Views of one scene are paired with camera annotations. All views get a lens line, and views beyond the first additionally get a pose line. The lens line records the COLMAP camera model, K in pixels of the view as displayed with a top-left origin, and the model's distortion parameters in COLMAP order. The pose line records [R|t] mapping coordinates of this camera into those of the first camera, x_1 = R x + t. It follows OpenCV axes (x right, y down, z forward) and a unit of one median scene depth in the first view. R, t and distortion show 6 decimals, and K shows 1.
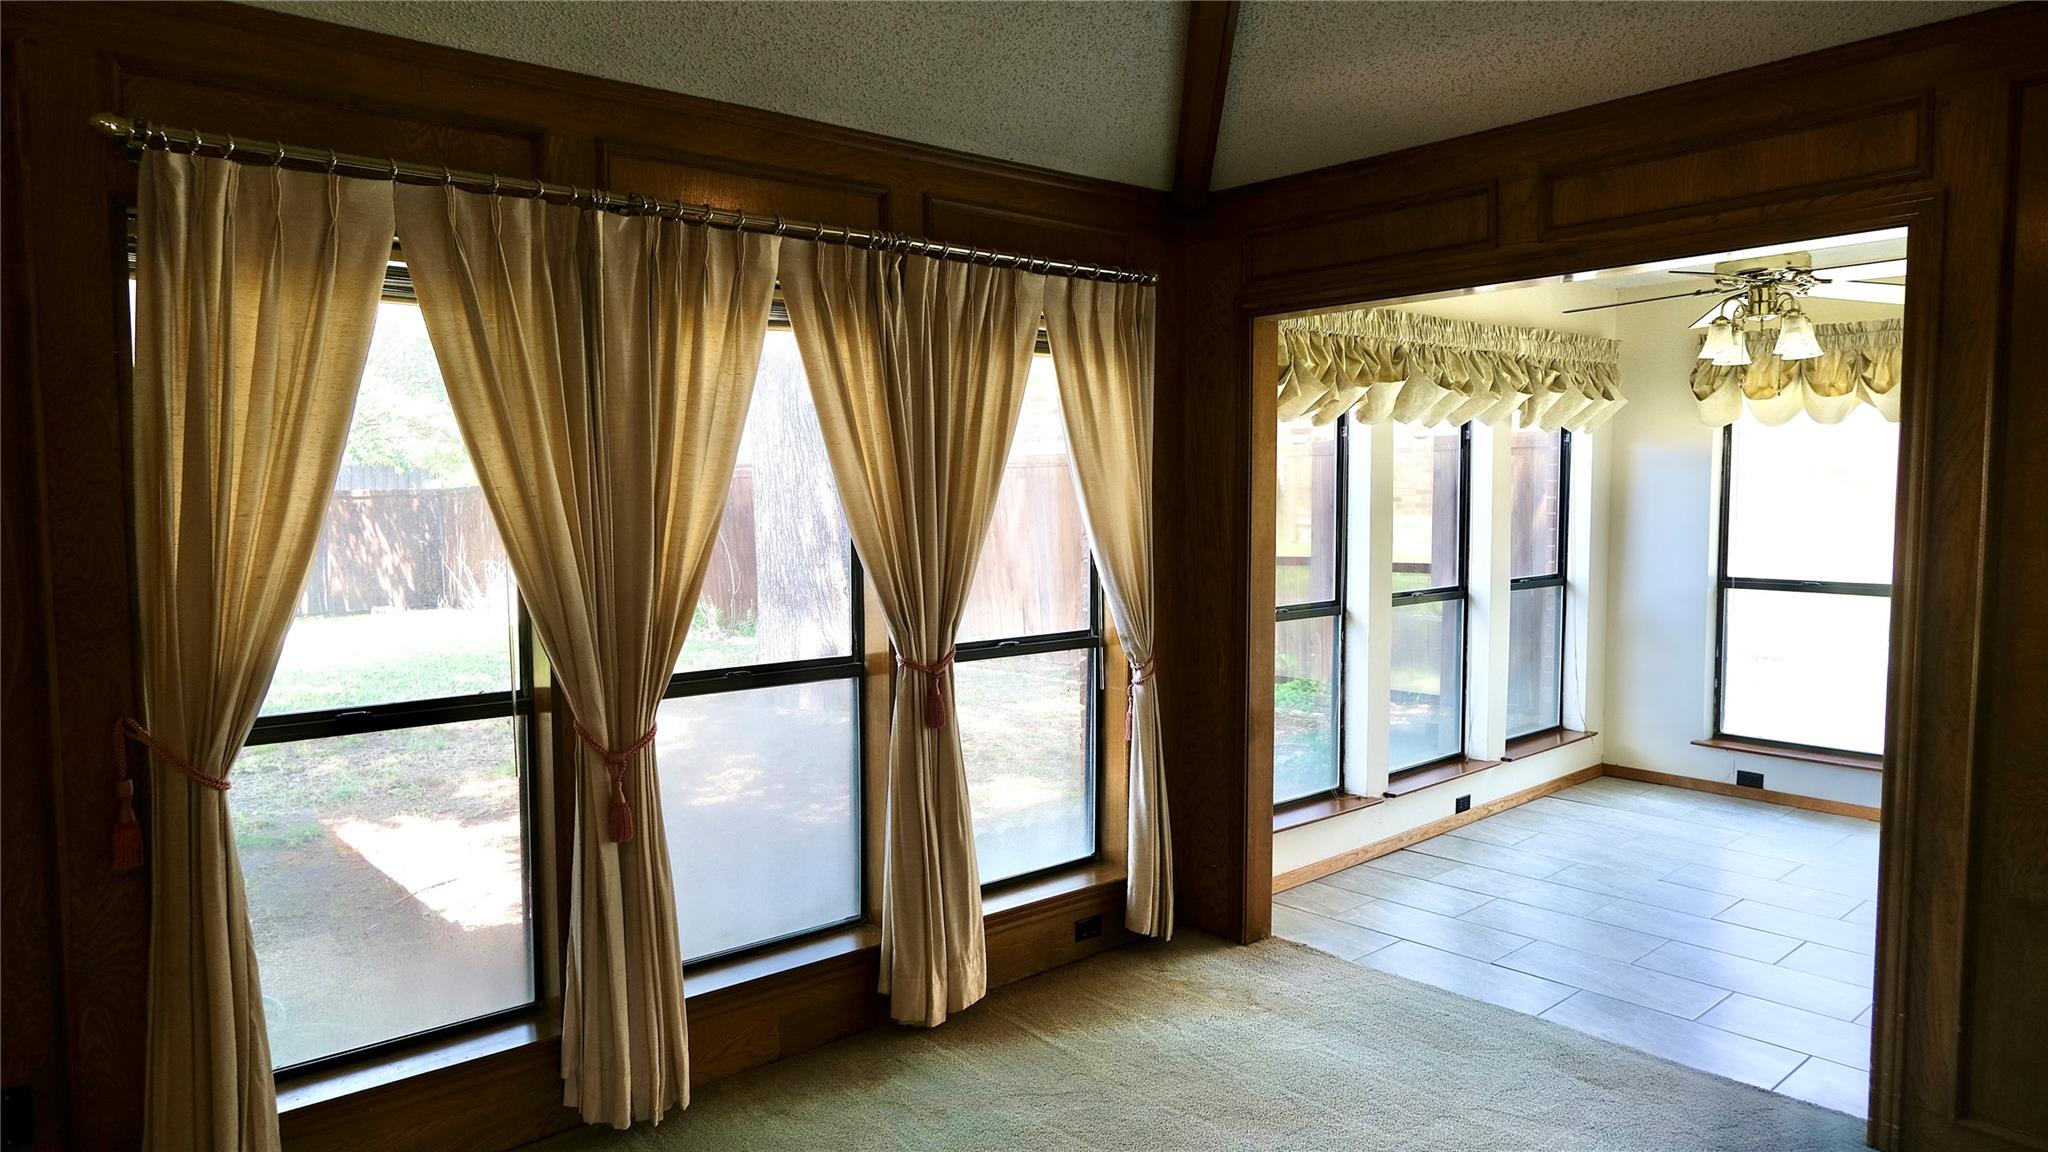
lens RADIAL K [[1294.6, 0, 1022.7], [0, 1294.6, 573.7], [0, 0, 1]] dist [-0.006728, 0.004464]
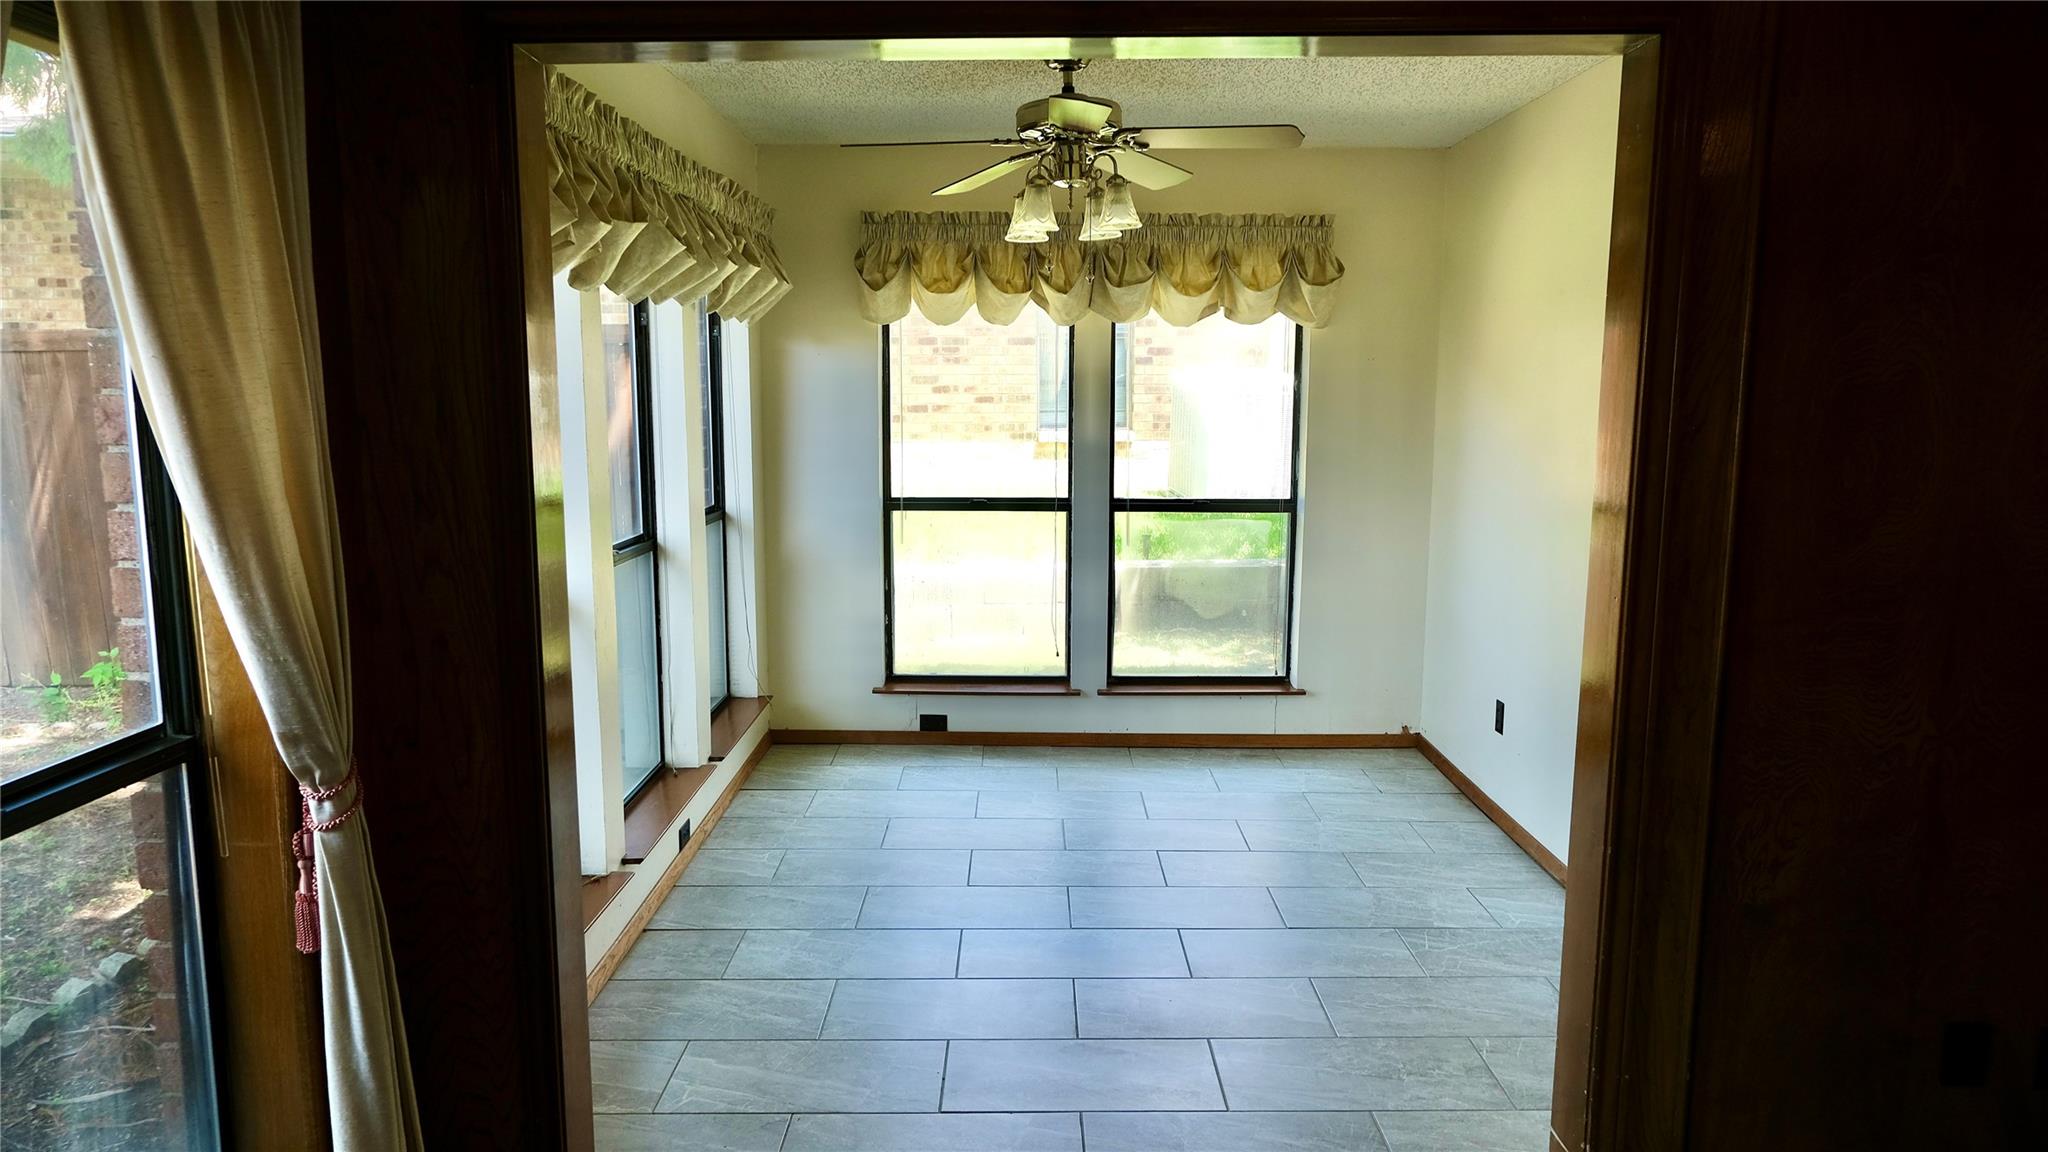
lens RADIAL K [[1294.6, 0, 1024.8], [0, 1294.6, 575.9], [0, 0, 1]] dist [-0.006728, 0.004464]
pose [[0.663808, -0.100687, 0.741094, -0.053598], [0.046042, 0.994519, 0.093877, -0.024758], [-0.746484, -0.028195, 0.664805, 0.371411]]
